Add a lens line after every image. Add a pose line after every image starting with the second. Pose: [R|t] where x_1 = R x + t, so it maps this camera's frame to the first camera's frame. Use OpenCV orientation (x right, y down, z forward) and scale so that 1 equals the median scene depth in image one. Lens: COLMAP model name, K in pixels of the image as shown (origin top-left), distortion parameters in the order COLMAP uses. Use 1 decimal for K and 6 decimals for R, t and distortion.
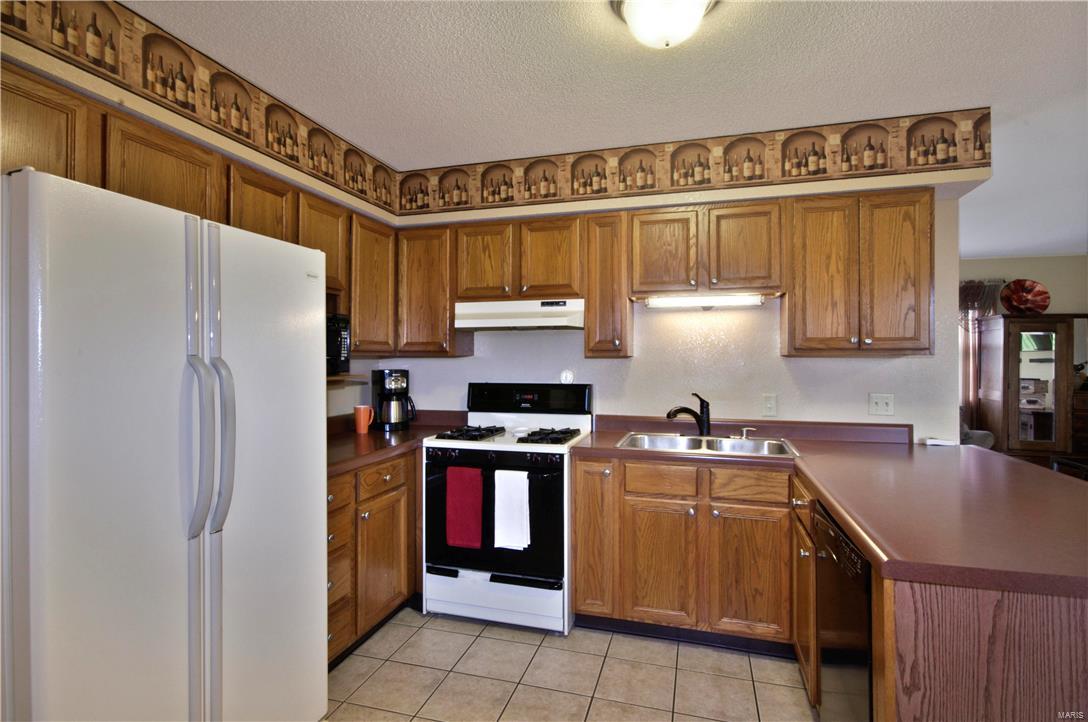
lens RADIAL K [[547.3, 0, 571.6], [0, 547.3, 352.9], [0, 0, 1]] dist [0.027958, -0.003868]
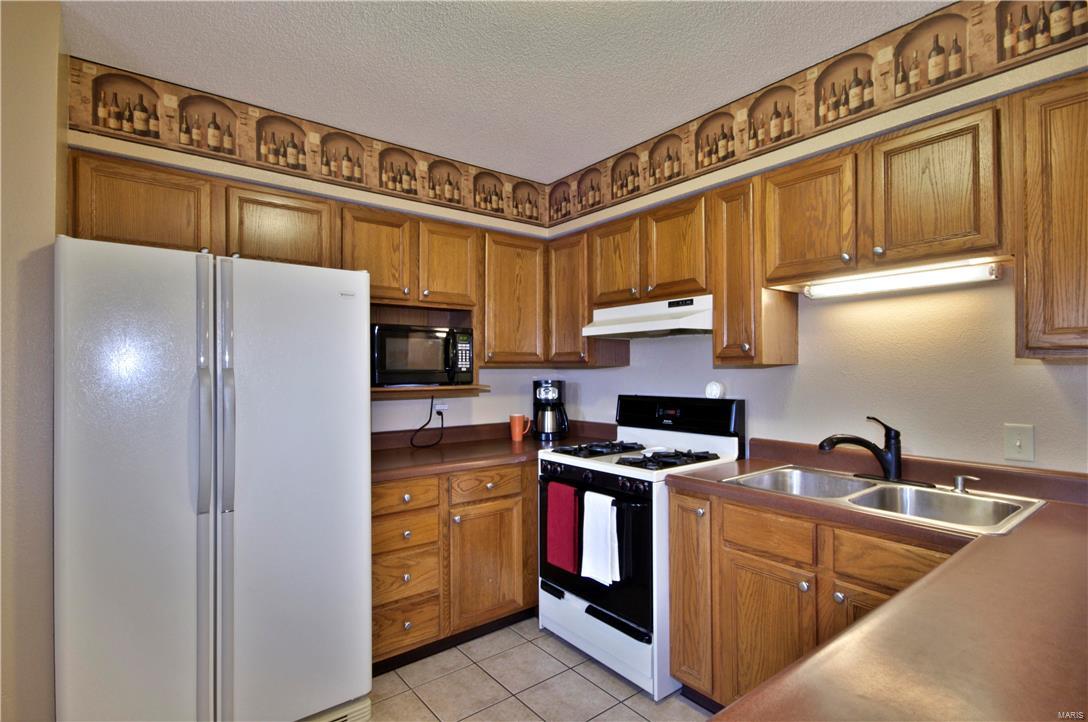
lens RADIAL K [[547.3, 0, 543.9], [0, 547.3, 365.2], [0, 0, 1]] dist [0.027958, -0.003868]
pose [[0.814347, -0.009698, -0.580297, 0.315898], [0.010270, 0.999945, -0.002298, 0.006183], [0.580287, -0.004088, 0.814401, 0.209493]]
